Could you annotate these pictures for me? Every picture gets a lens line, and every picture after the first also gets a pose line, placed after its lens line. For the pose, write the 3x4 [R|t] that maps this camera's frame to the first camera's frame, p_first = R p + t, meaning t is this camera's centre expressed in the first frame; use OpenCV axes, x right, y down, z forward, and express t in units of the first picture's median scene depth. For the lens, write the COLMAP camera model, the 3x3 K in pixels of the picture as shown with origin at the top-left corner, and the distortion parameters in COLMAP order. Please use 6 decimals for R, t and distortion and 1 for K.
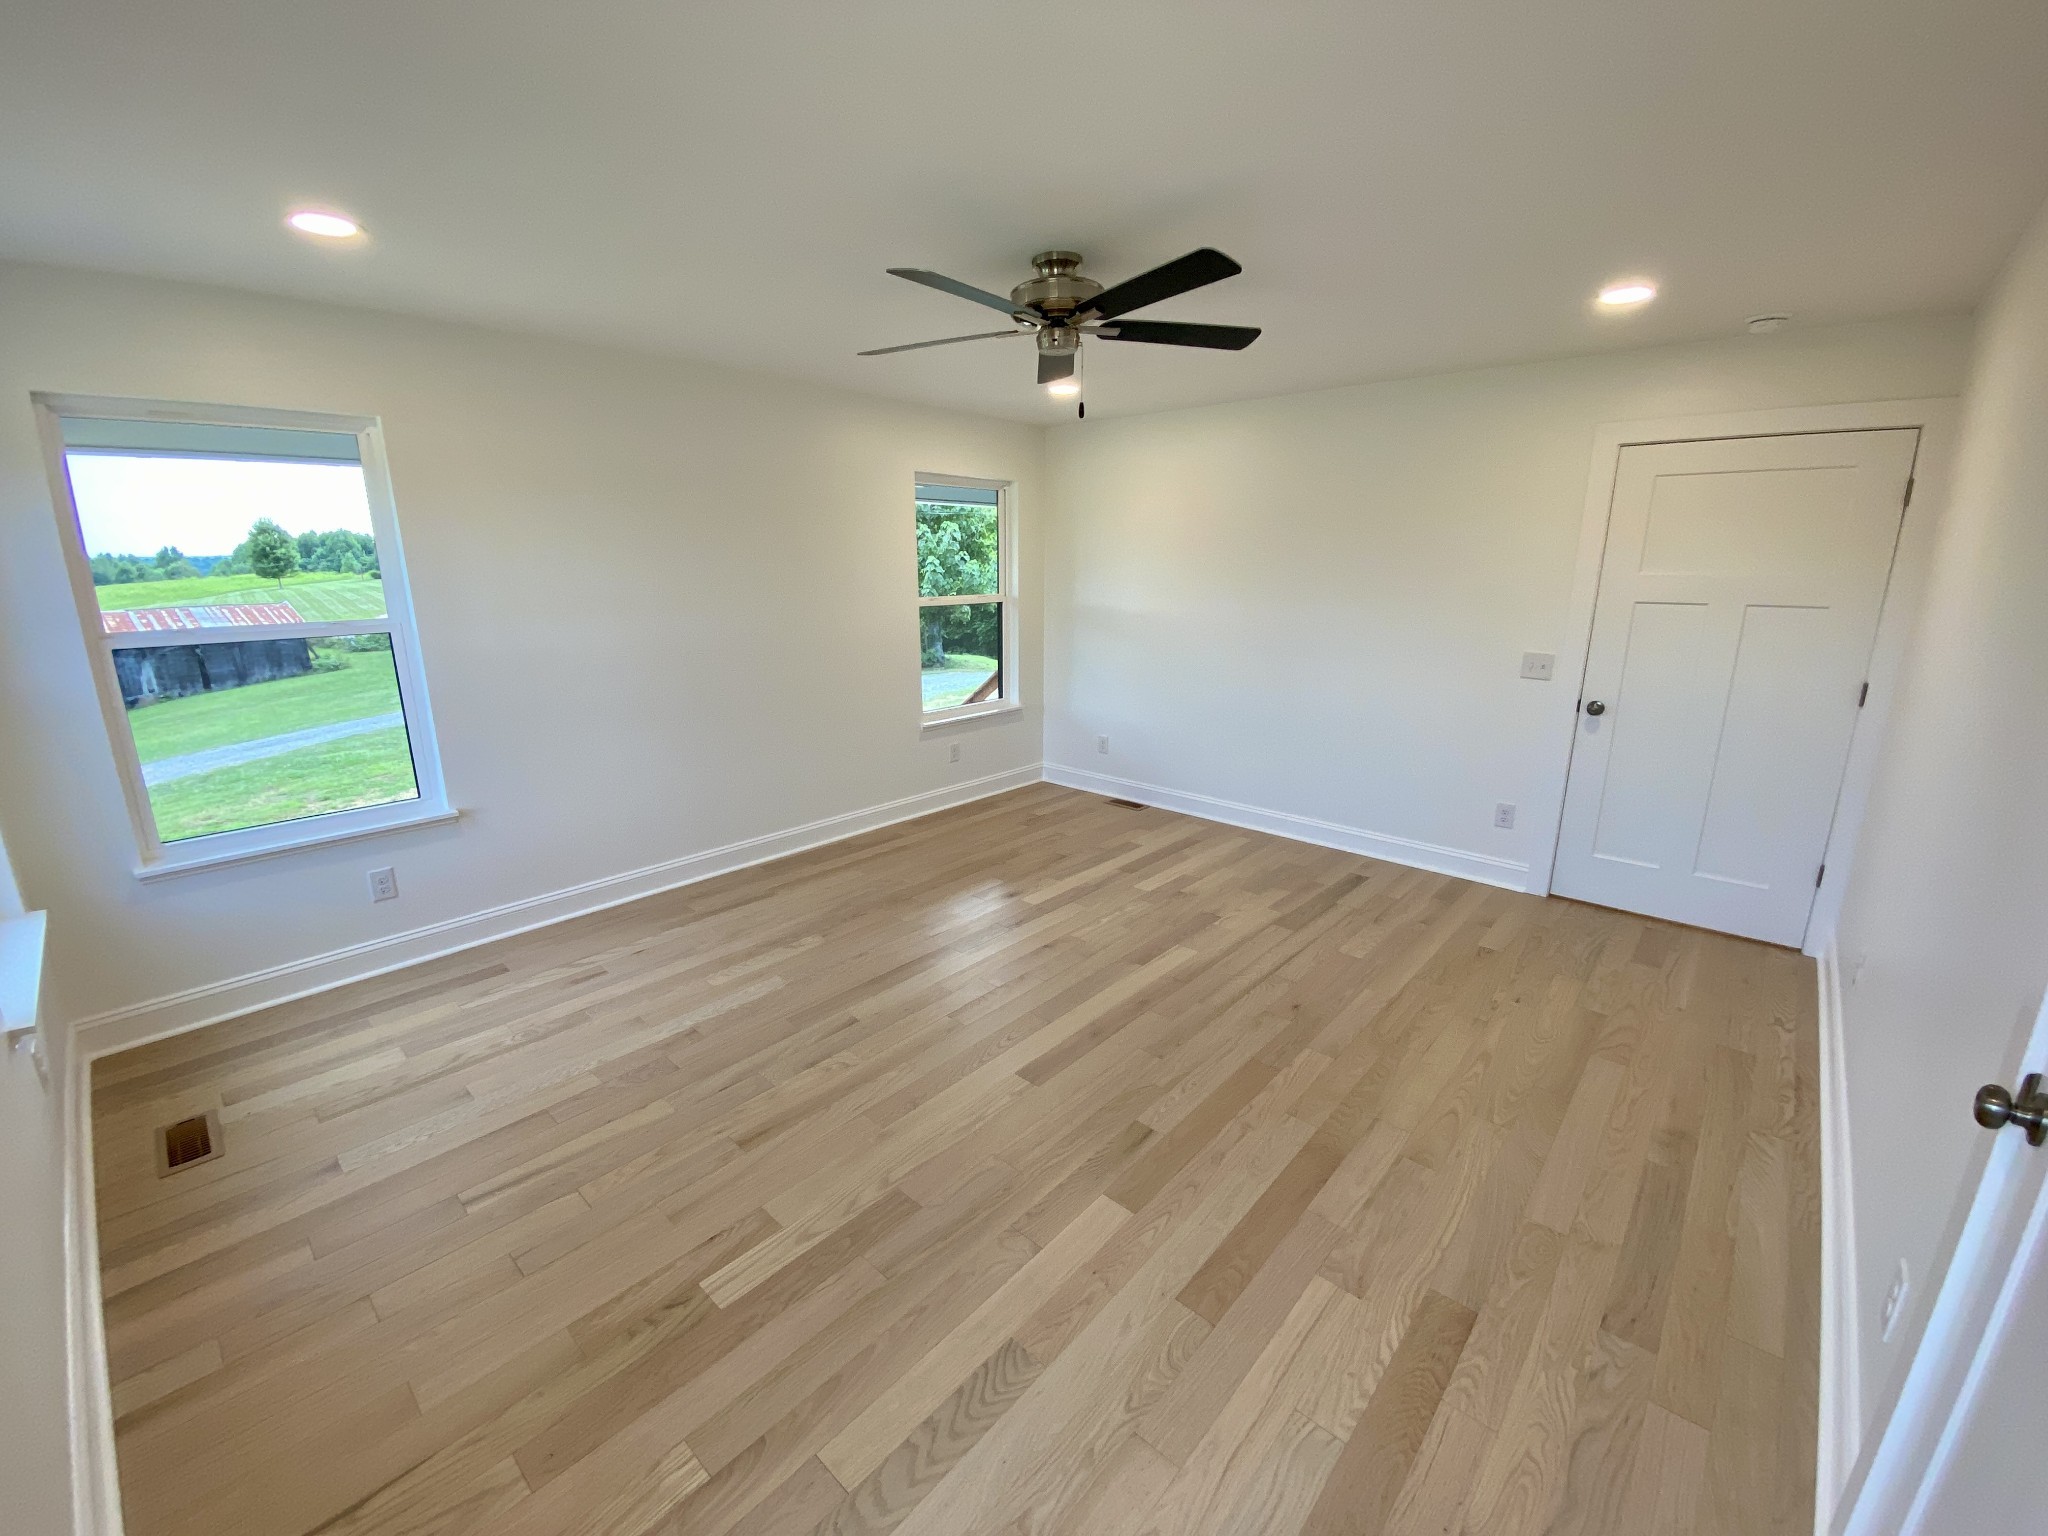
lens RADIAL K [[828.0, 0, 1020.1], [0, 828.0, 769.9], [0, 0, 1]] dist [0.028675, -0.025768]
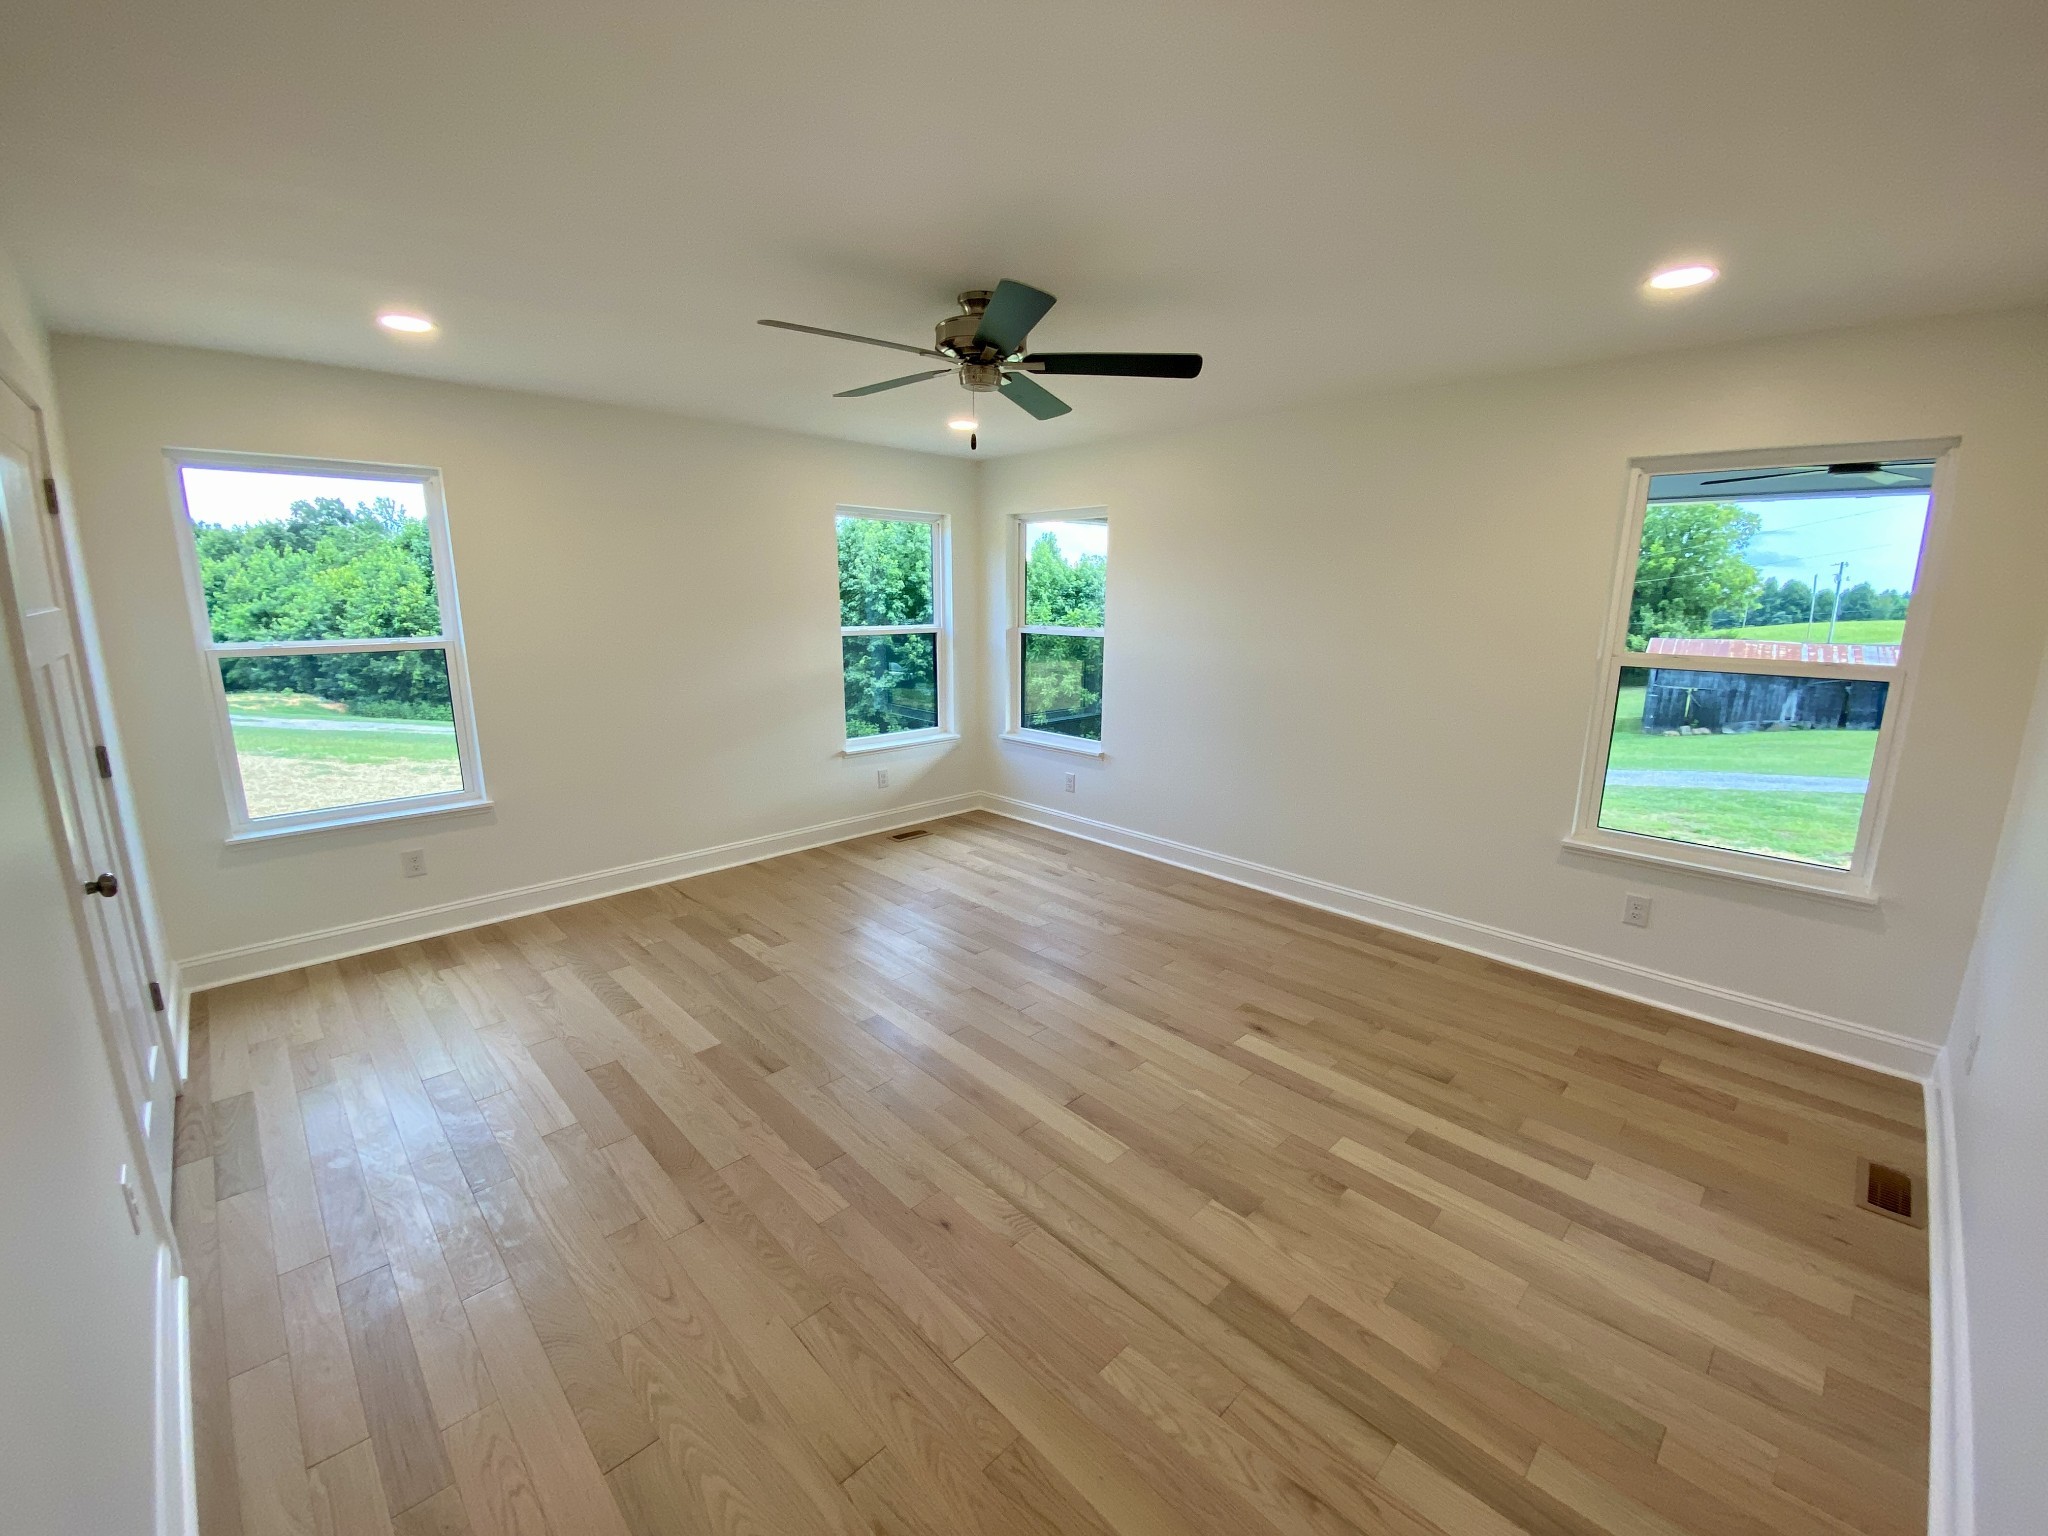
lens RADIAL K [[828.0, 0, 1020.1], [0, 828.0, 769.9], [0, 0, 1]] dist [0.028675, -0.025768]
pose [[-0.061403, 0.214171, -0.974864, 0.815002], [-0.256885, 0.940414, 0.222782, -0.218019], [0.964489, 0.264108, -0.002727, 0.841532]]
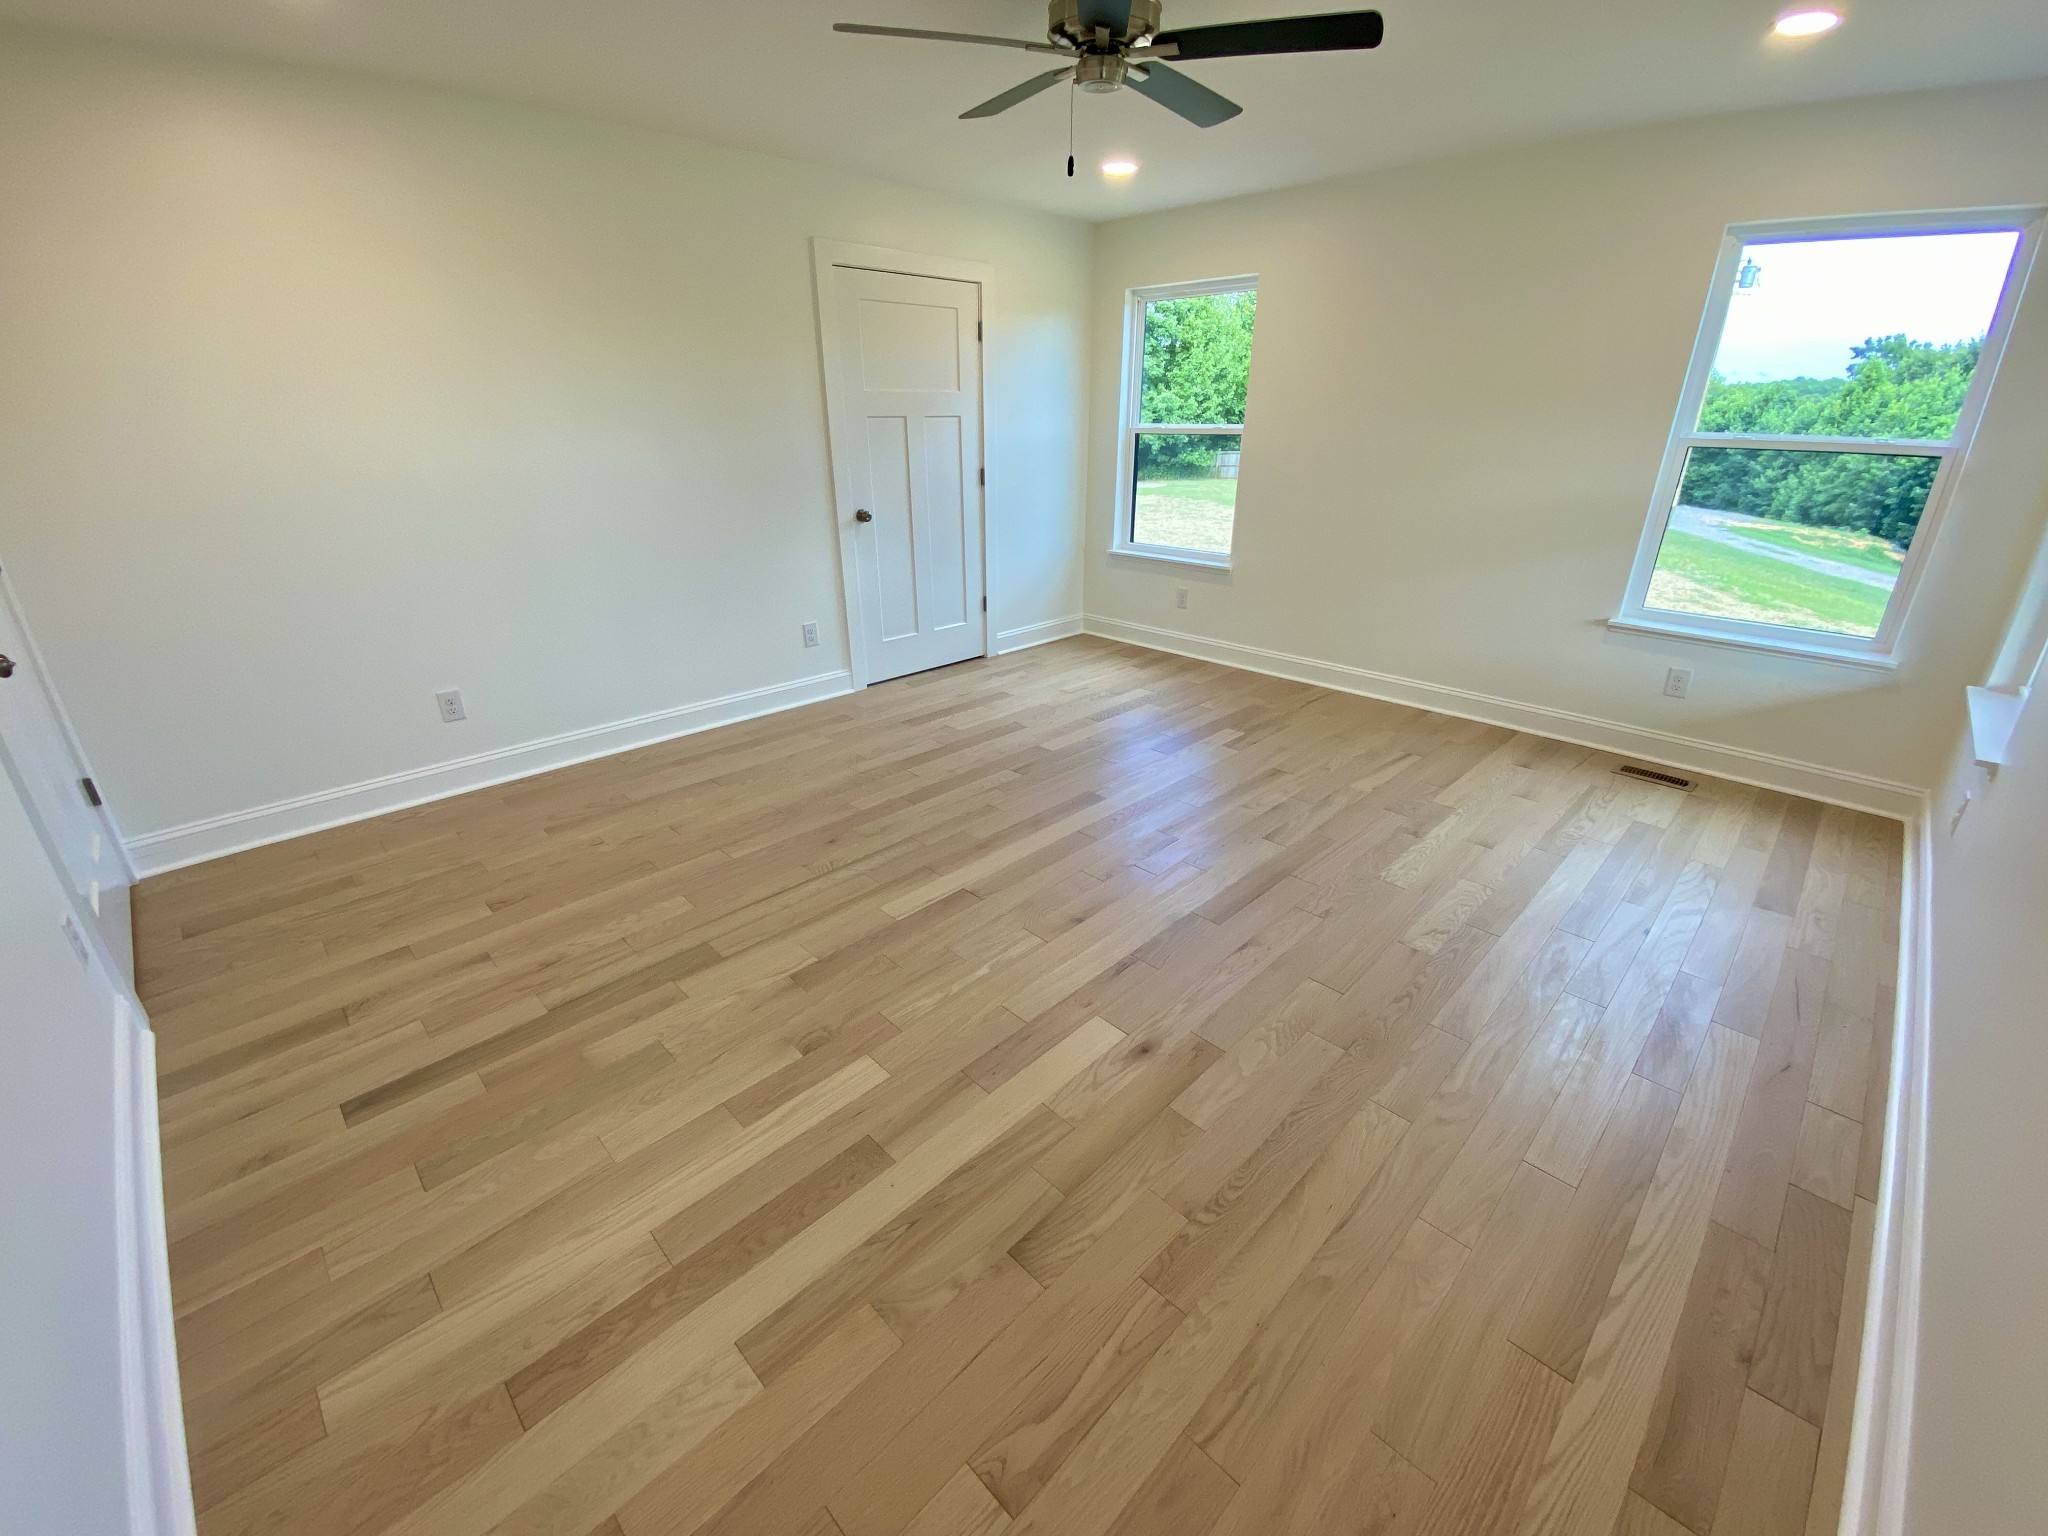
lens RADIAL K [[828.0, 0, 1020.1], [0, 828.0, 769.9], [0, 0, 1]] dist [0.028675, -0.025768]
pose [[-0.998742, -0.018140, 0.046744, 0.052121], [0.014313, 0.790320, 0.612527, -0.341695], [-0.048054, 0.612426, -0.789066, 1.507416]]
